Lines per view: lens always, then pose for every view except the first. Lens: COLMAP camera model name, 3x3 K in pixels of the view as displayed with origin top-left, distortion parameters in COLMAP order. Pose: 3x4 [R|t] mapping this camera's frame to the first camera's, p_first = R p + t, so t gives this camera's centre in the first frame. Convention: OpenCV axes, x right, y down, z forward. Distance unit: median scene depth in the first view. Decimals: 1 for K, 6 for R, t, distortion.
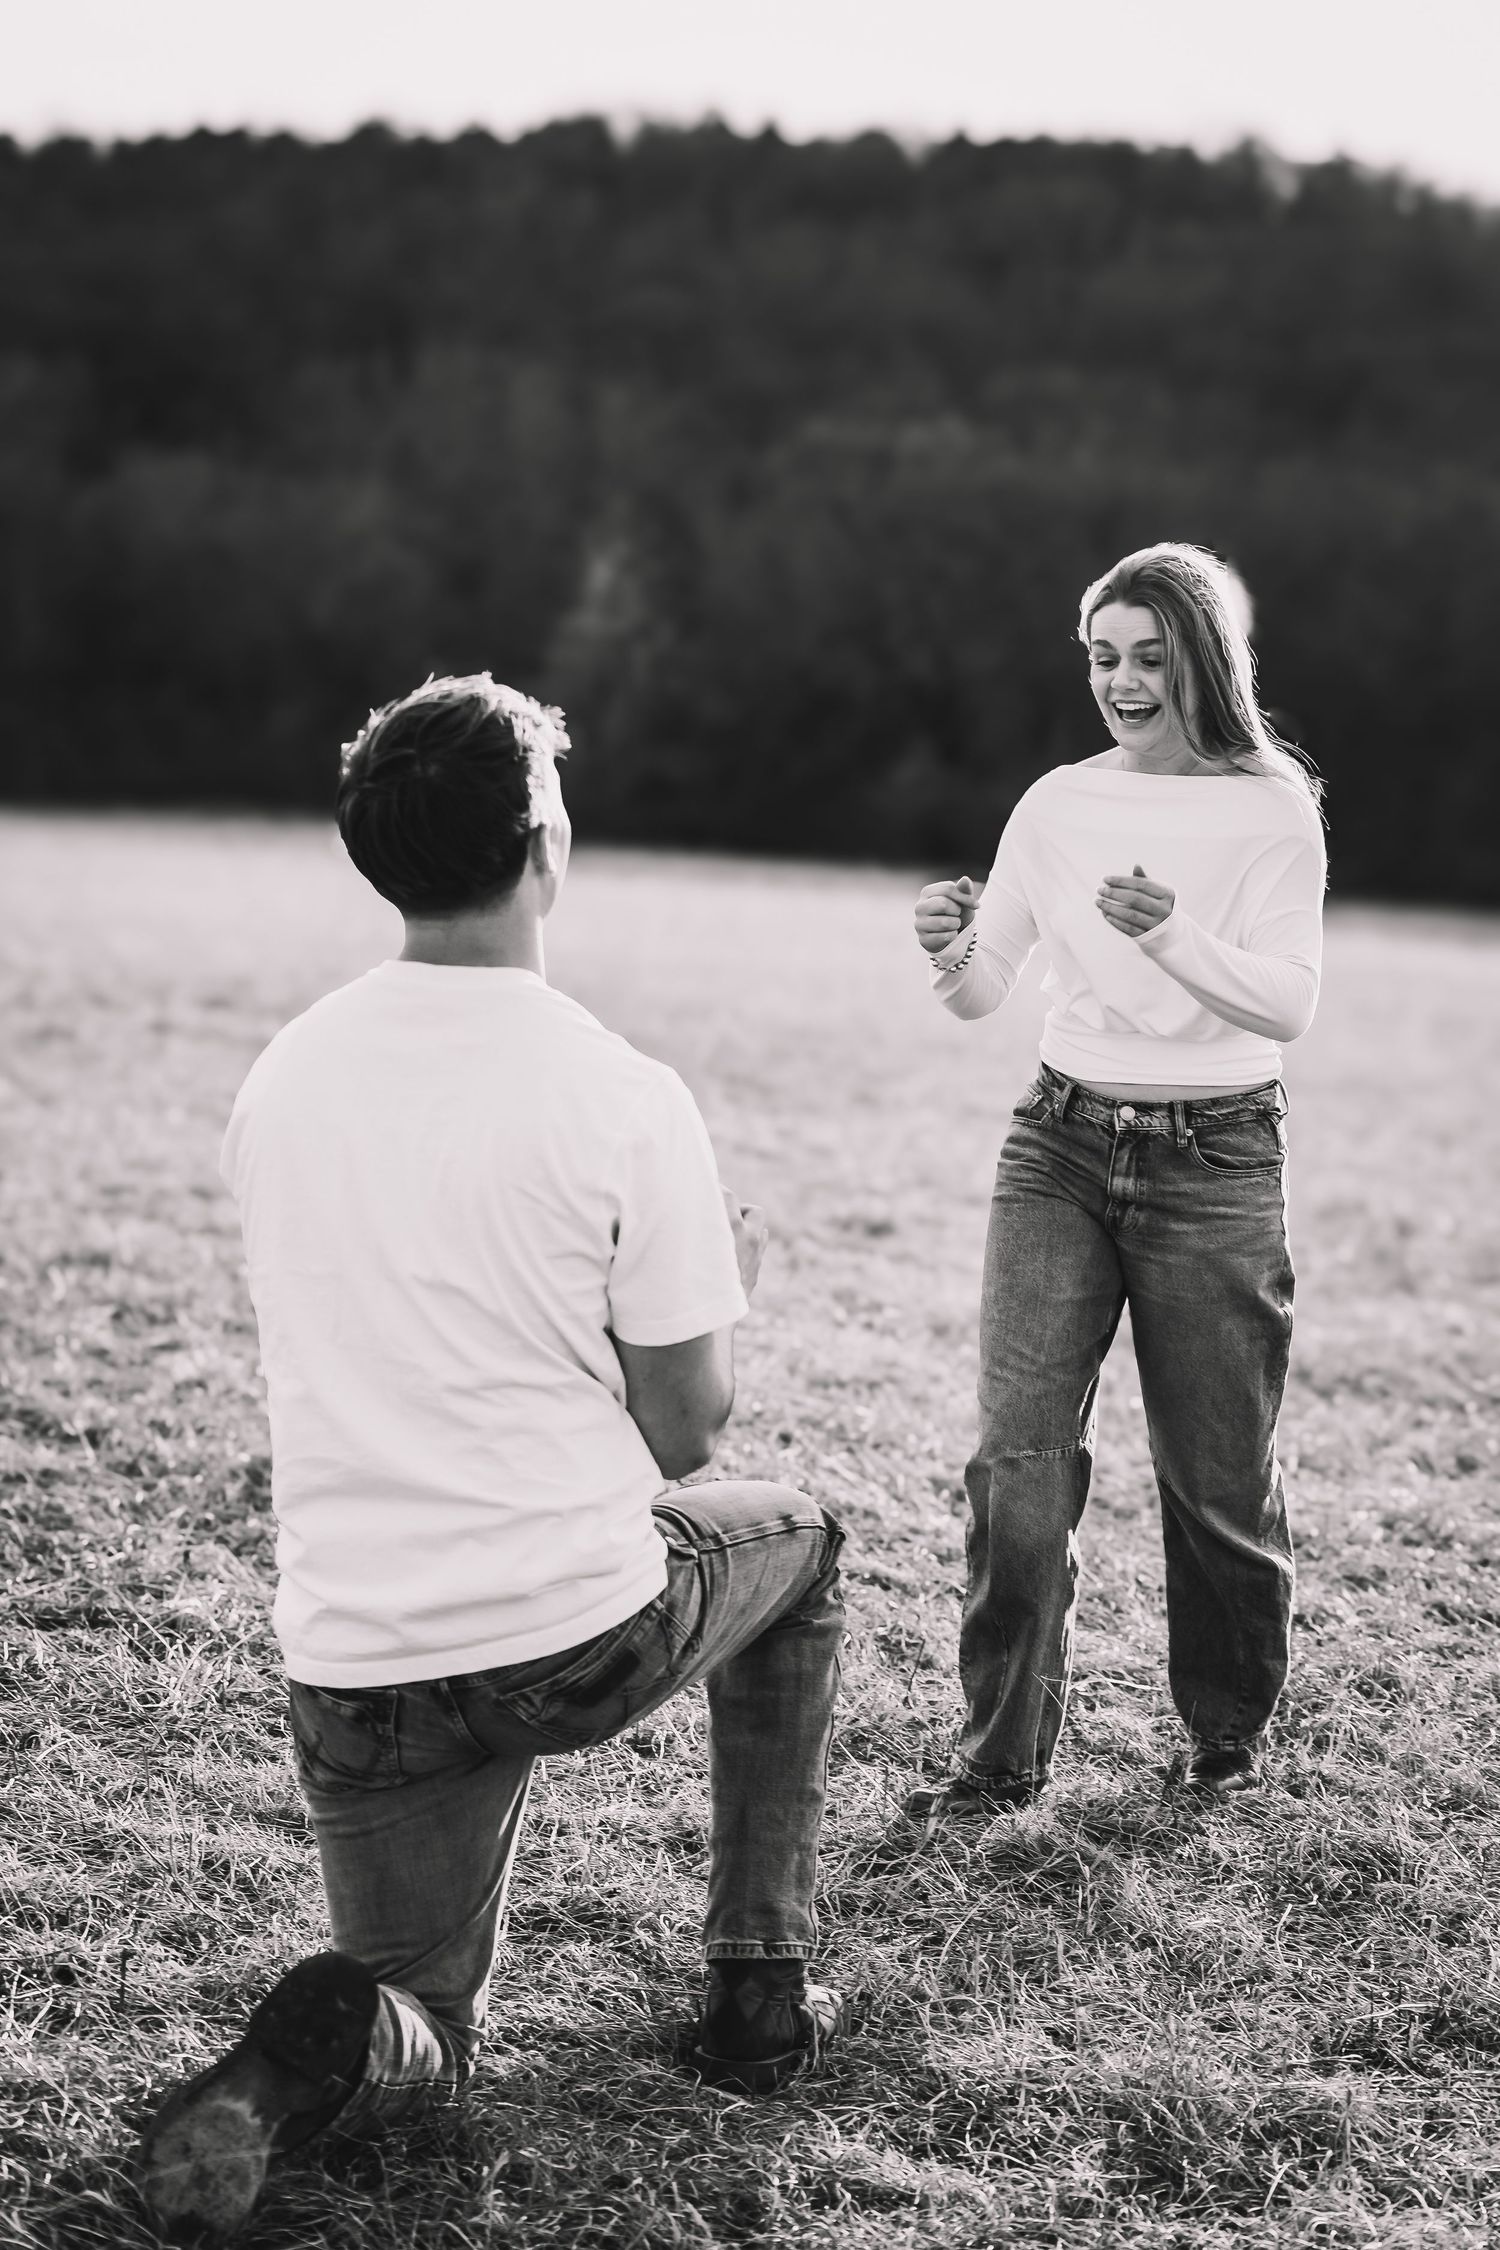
lens RADIAL K [[4525.1, 0, 744.8], [0, 4525.1, 1230.8], [0, 0, 1]] dist [-0.074477, -0.711679]
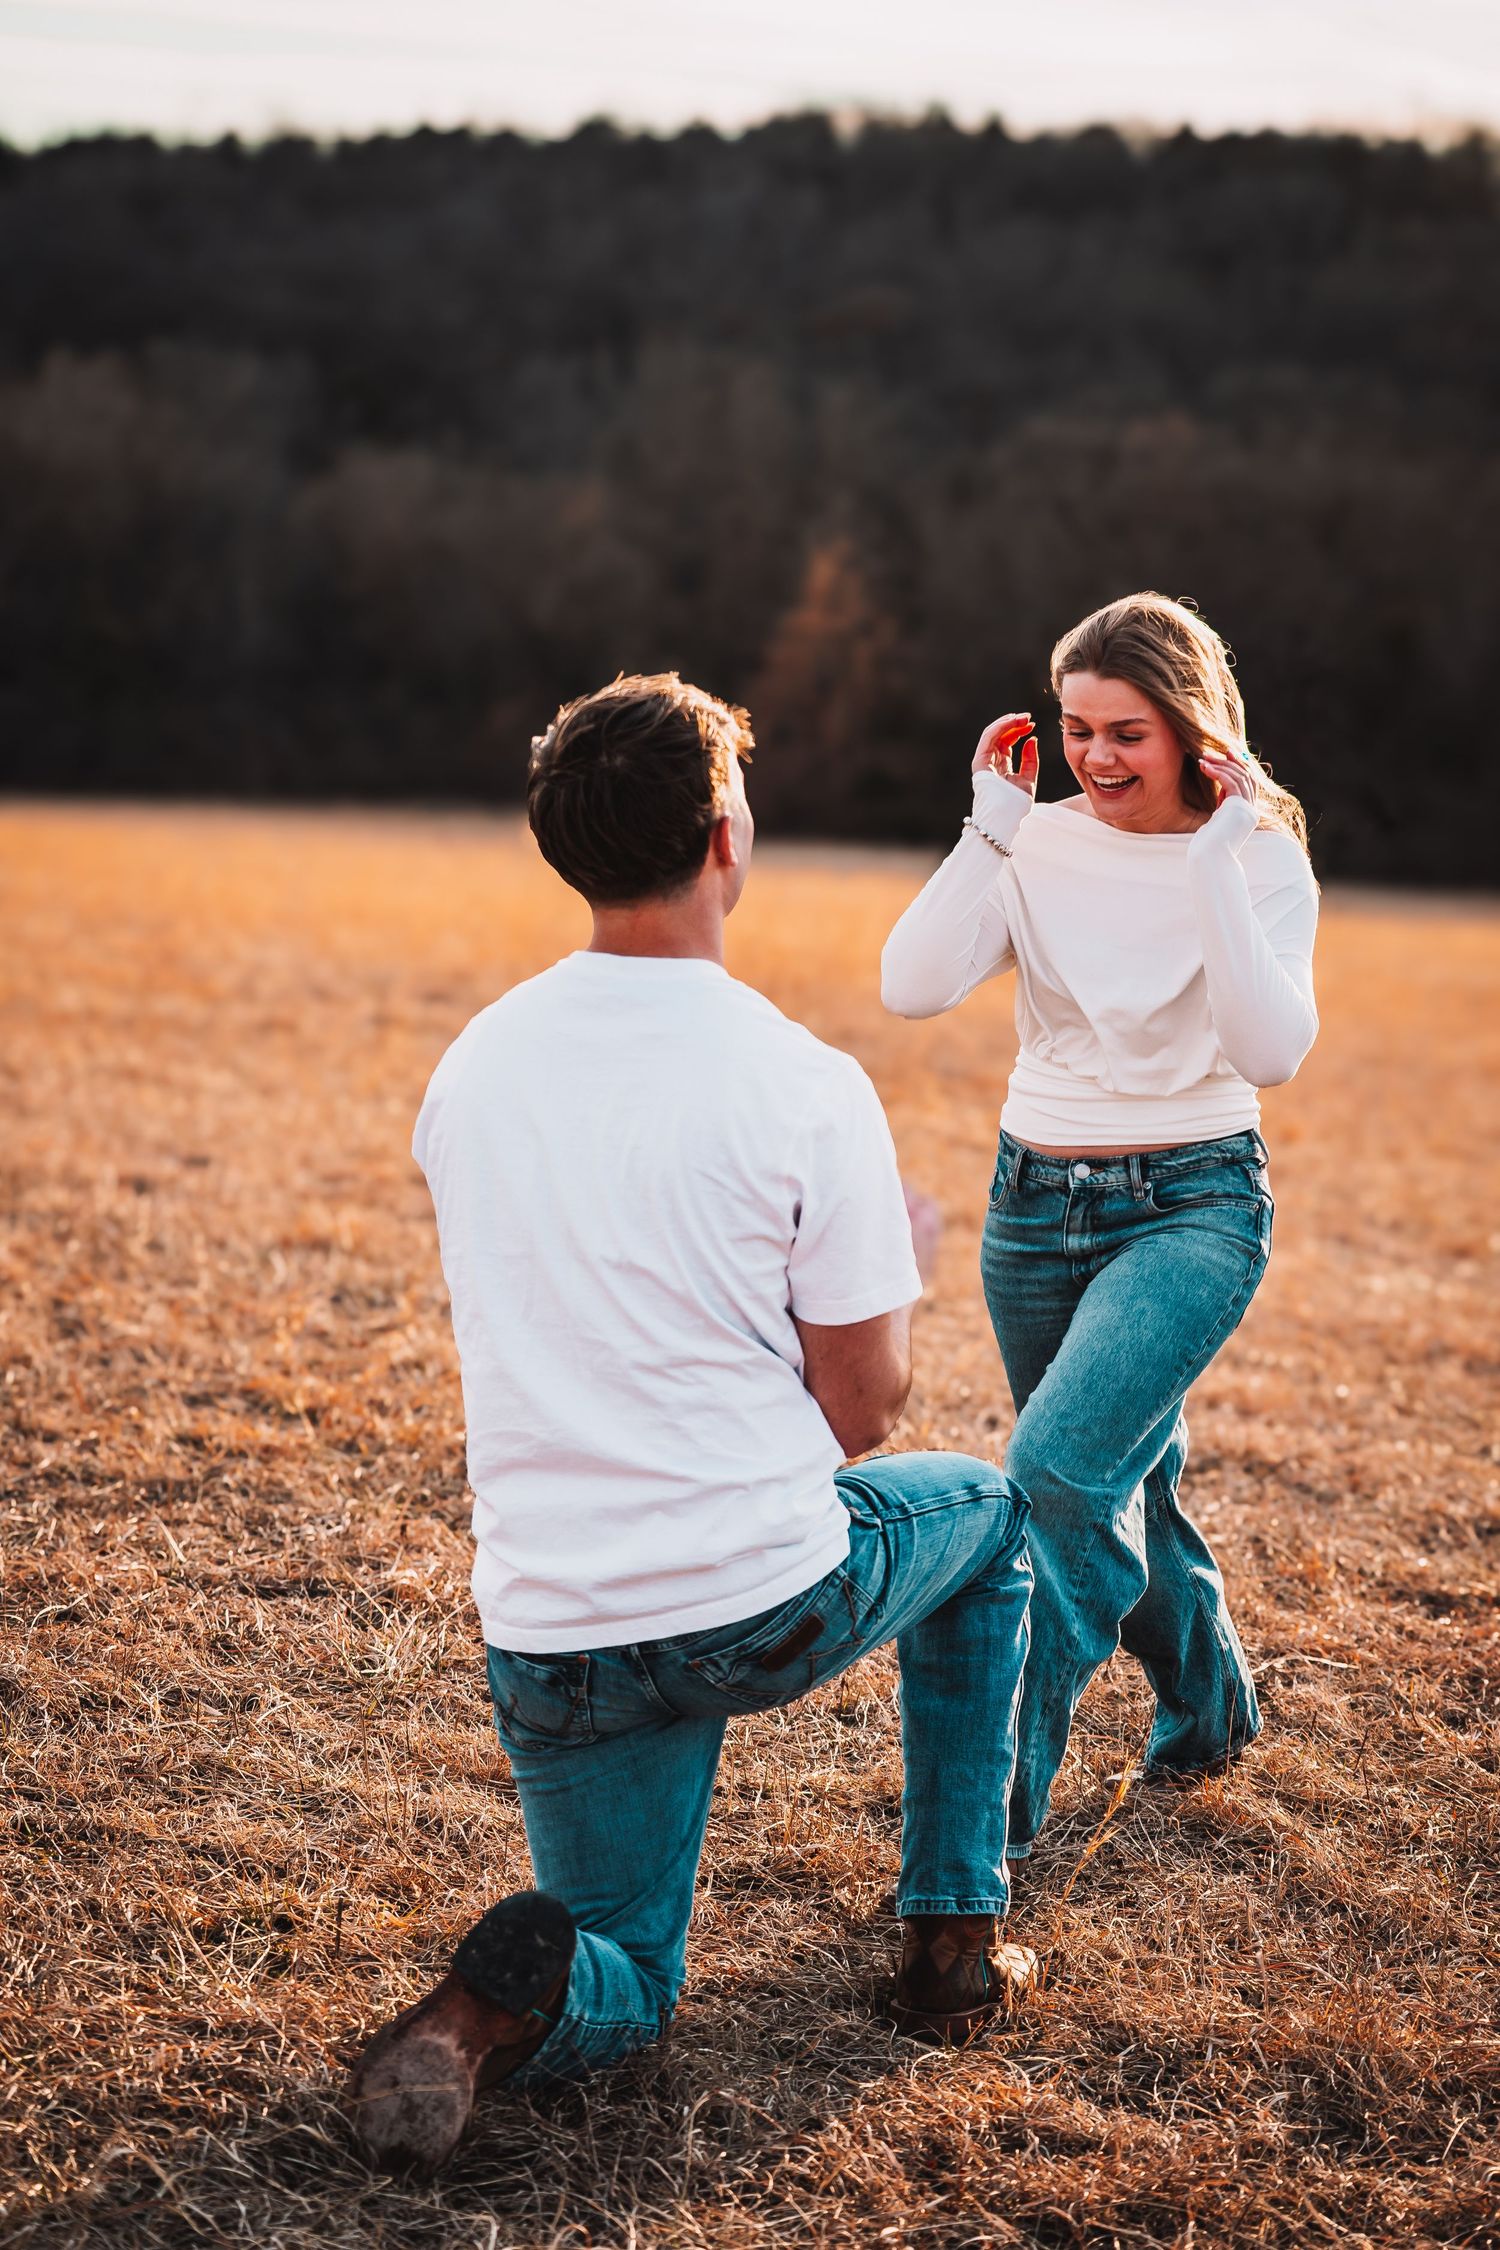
lens RADIAL K [[4551.0, 0, 738.0], [0, 4551.0, 1229.0], [0, 0, 1]] dist [-0.067434, -0.749121]
pose [[0.998729, 0.004759, -0.050168, 0.004395], [-0.004790, 0.999988, -0.000505, 0.004945], [0.050165, 0.000744, 0.998741, -0.032030]]
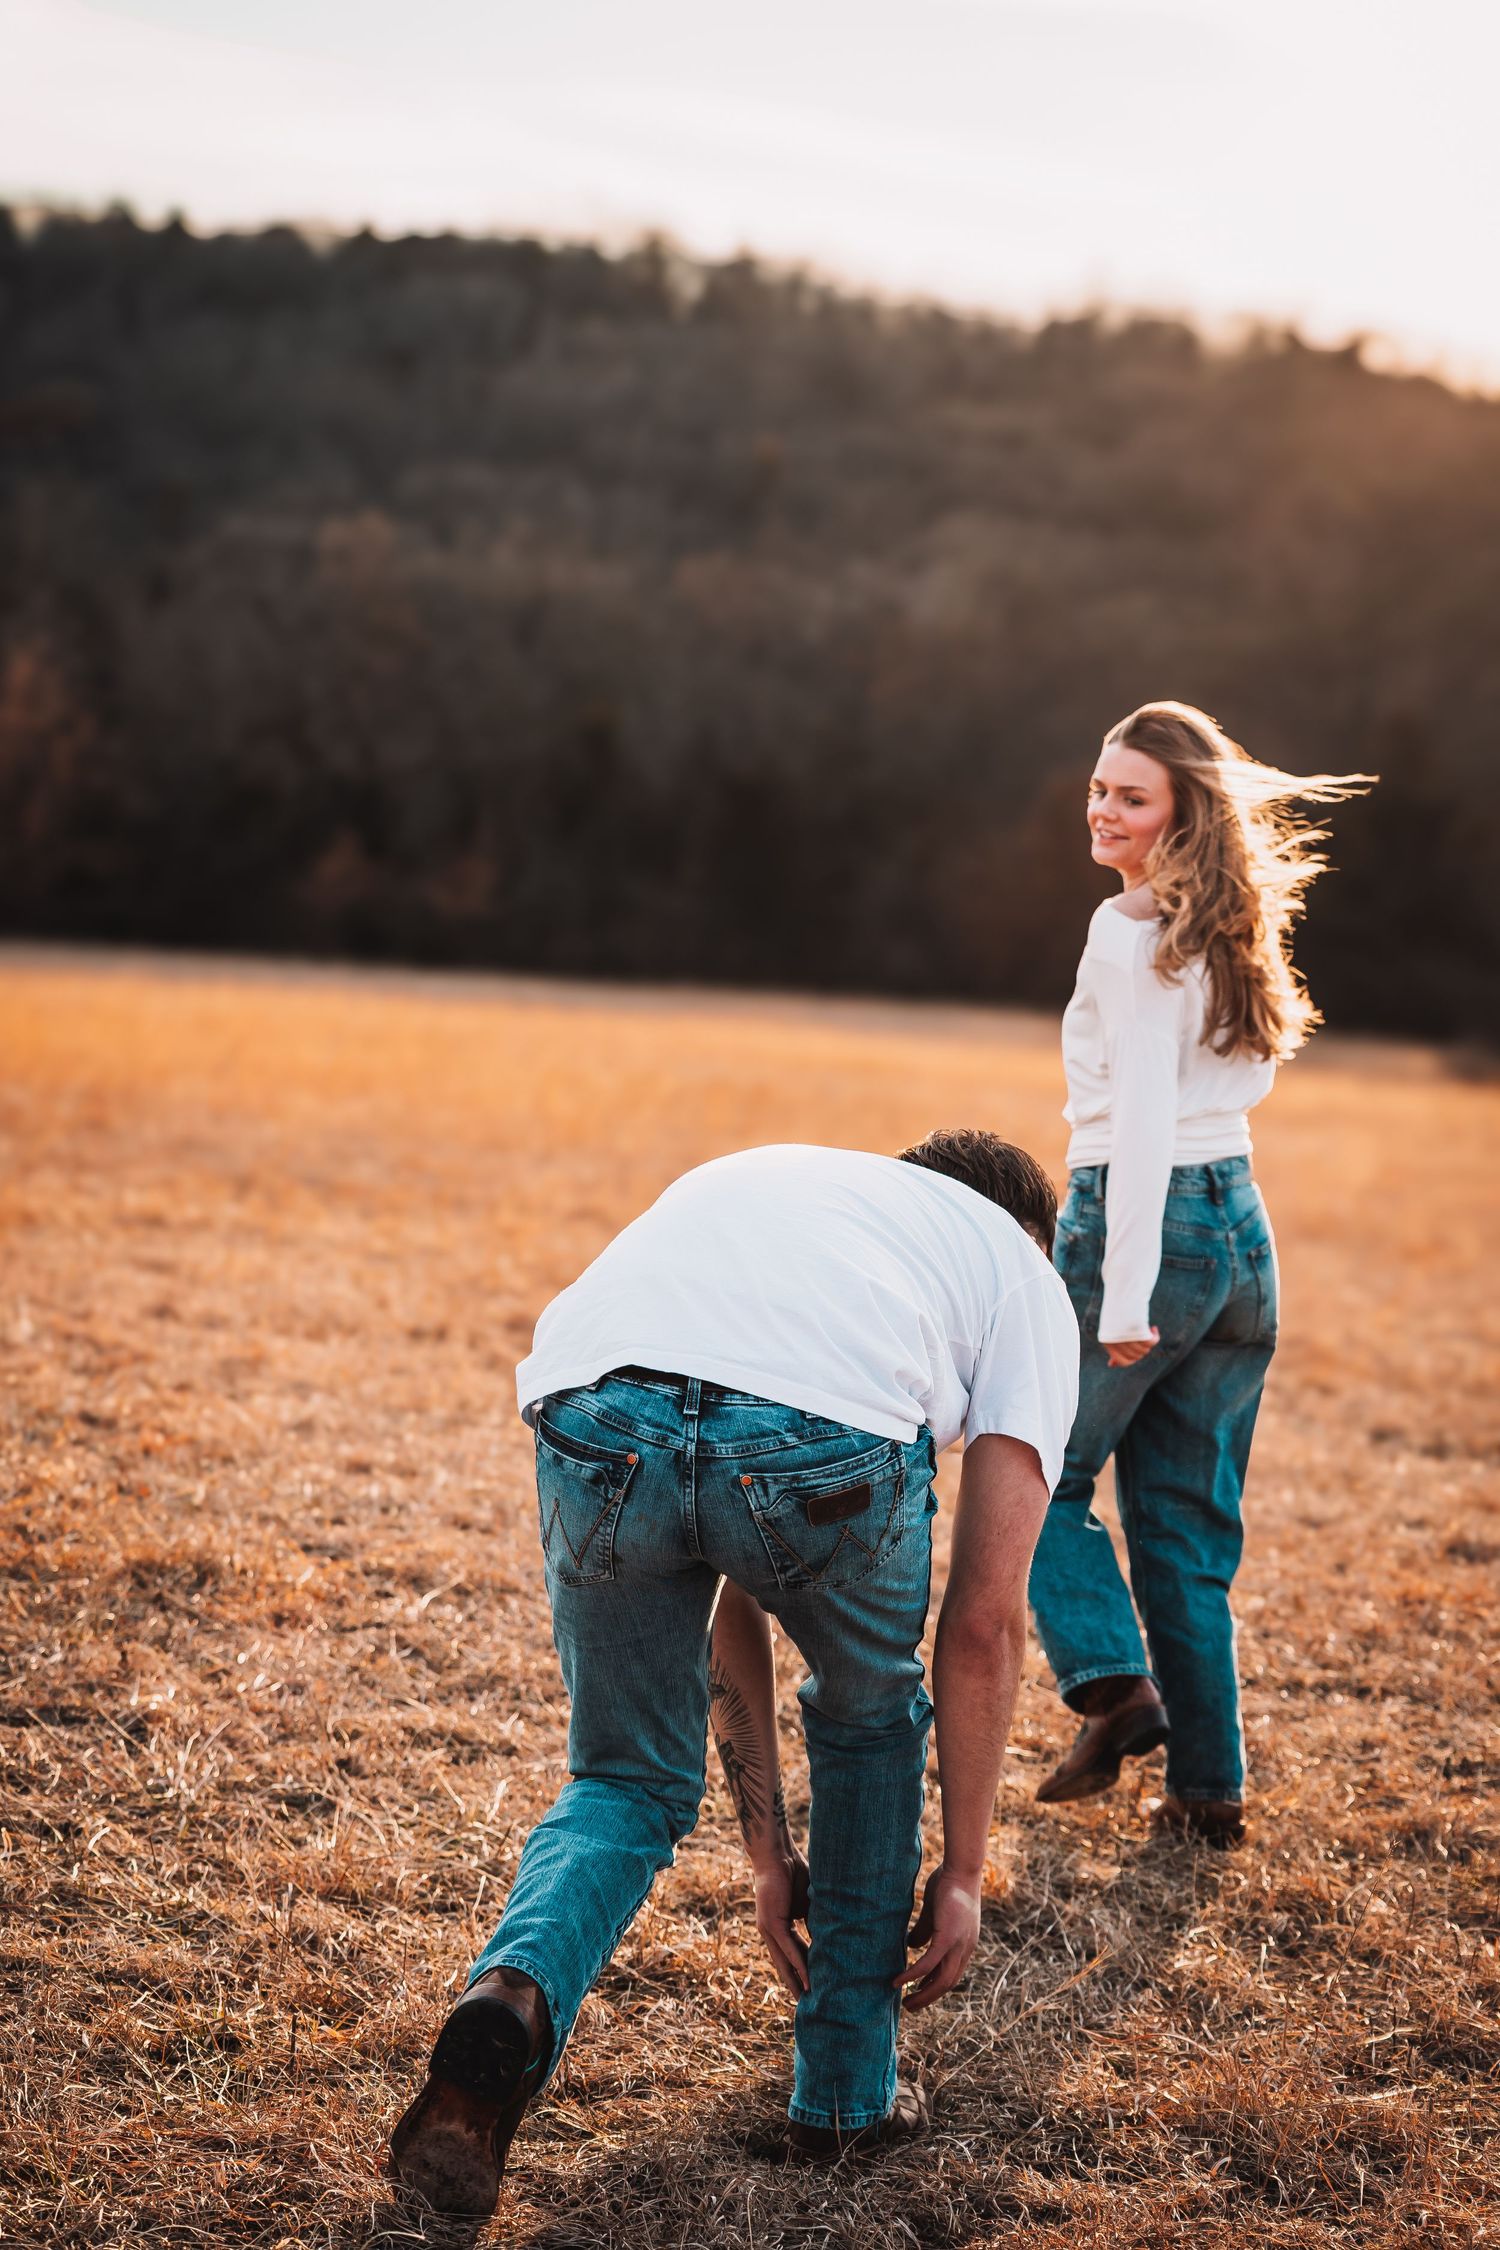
lens RADIAL K [[4551.0, 0, 738.0], [0, 4551.0, 1229.0], [0, 0, 1]] dist [-0.067434, -0.749121]
pose [[0.990367, -0.010690, 0.138052, -0.154952], [0.013457, 0.999726, -0.019127, -0.005926], [-0.137810, 0.020801, 0.990240, -0.081781]]
